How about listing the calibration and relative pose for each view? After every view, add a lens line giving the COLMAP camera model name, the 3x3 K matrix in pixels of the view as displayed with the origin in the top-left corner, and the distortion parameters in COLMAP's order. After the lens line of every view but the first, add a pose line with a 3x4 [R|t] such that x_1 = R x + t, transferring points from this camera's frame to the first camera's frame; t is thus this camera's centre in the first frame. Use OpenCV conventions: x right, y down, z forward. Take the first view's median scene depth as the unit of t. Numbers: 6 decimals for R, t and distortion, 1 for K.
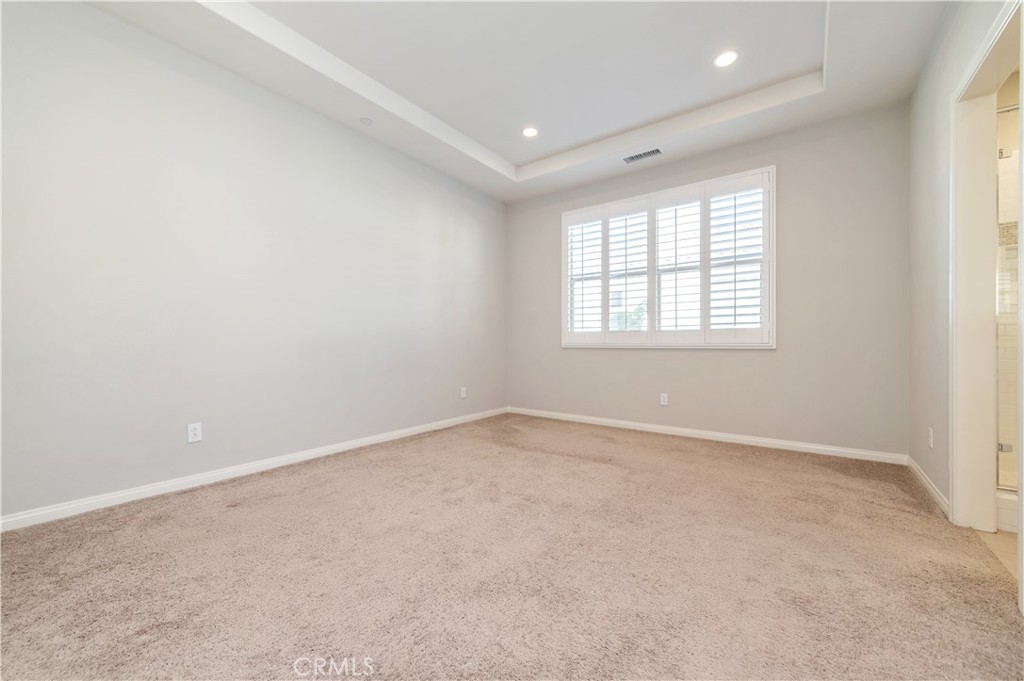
lens RADIAL K [[401.1, 0, 510.7], [0, 401.1, 341.8], [0, 0, 1]] dist [0.013425, -0.002821]
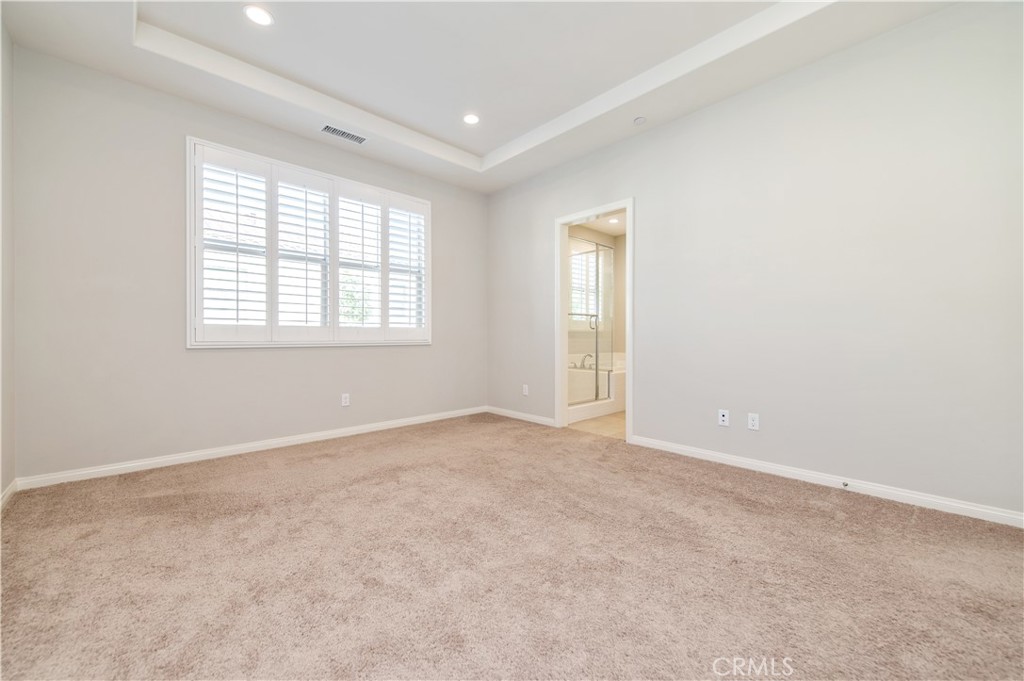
lens RADIAL K [[401.1, 0, 511.1], [0, 401.1, 338.4], [0, 0, 1]] dist [0.013425, -0.002821]
pose [[0.162239, 0.000091, 0.986752, -0.493103], [-0.000184, 1.000000, -0.000062, -0.002055], [-0.986752, -0.000172, 0.162239, 0.466703]]
